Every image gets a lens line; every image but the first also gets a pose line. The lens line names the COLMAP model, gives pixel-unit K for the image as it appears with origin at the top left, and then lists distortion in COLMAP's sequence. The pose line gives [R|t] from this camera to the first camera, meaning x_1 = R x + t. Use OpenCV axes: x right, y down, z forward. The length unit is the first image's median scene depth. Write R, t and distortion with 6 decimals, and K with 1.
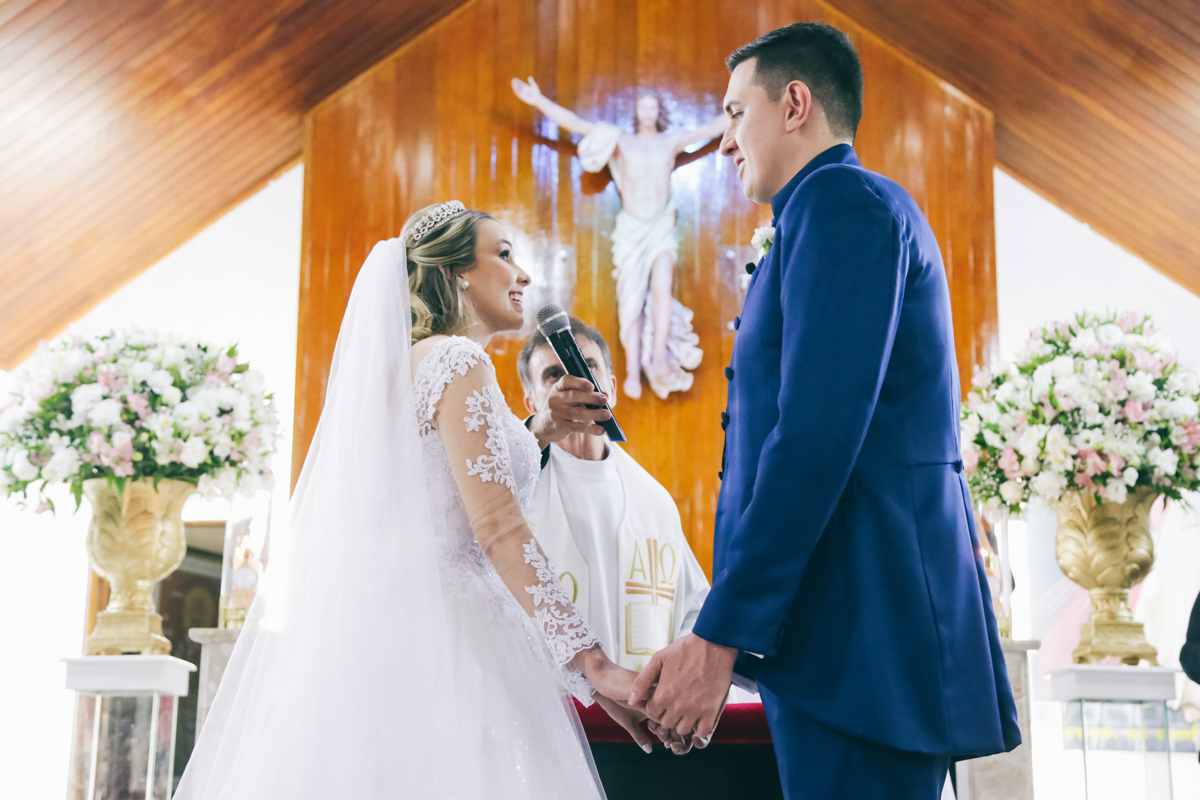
lens RADIAL K [[1747.2, 0, 600.0], [0, 1747.2, 400.0], [0, 0, 1]] dist [0.157980, 0.008234]
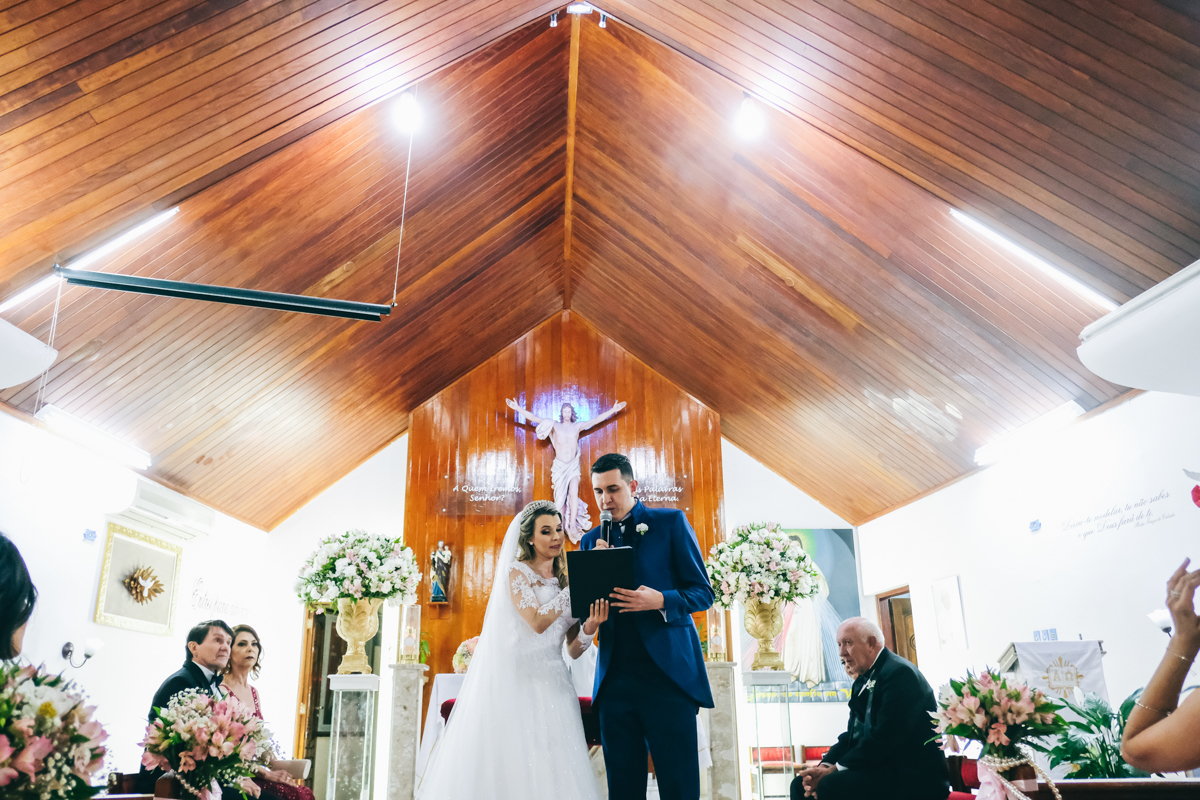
lens RADIAL K [[953.4, 0, 600.0], [0, 953.4, 400.0], [0, 0, 1]] dist [-0.010346, -0.004915]
pose [[0.996606, 0.004326, 0.082209, -0.048314], [0.004857, 0.993789, -0.111174, -0.074491], [-0.082179, 0.111196, 0.990395, -0.313584]]
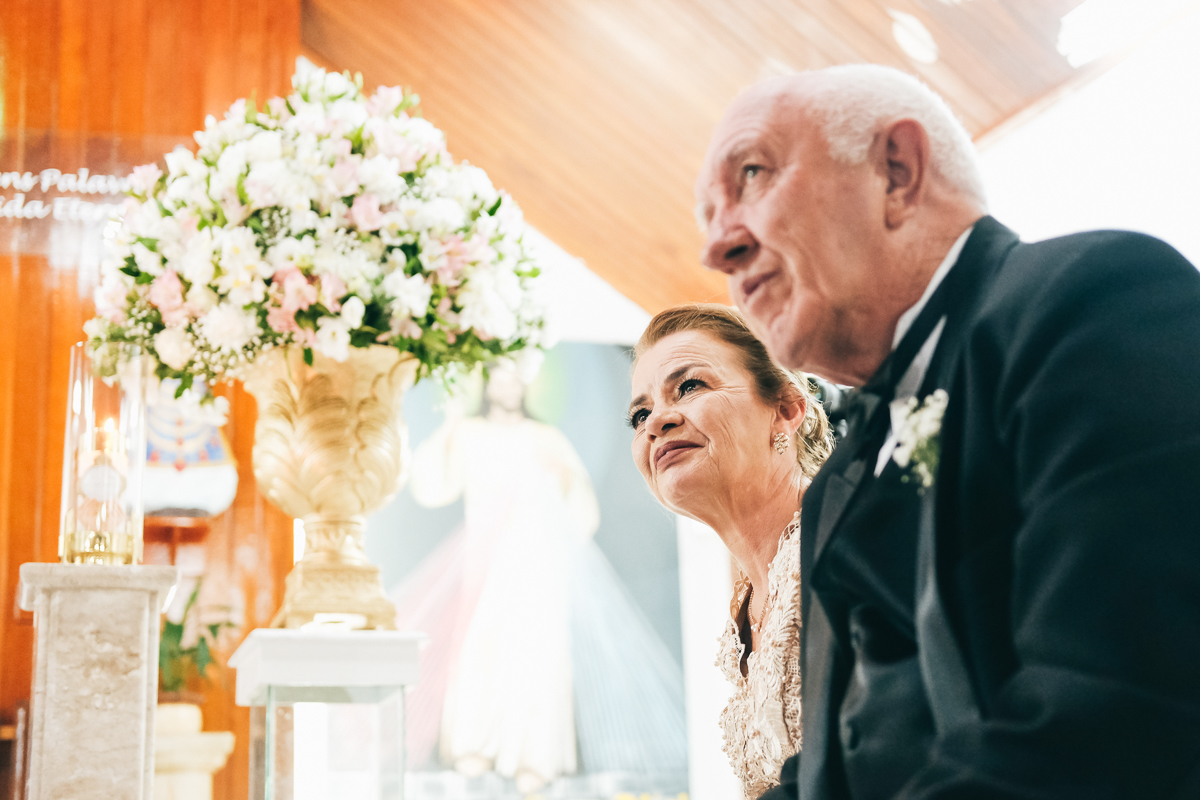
lens RADIAL K [[1939.5, 0, 600.0], [0, 1939.5, 400.0], [0, 0, 1]] dist [0.026394, 0.025220]
pose [[0.952443, 0.035985, 0.302586, 0.169489], [-0.016486, 0.997633, -0.066752, 0.109605], [-0.304272, 0.058589, 0.950782, 0.324381]]
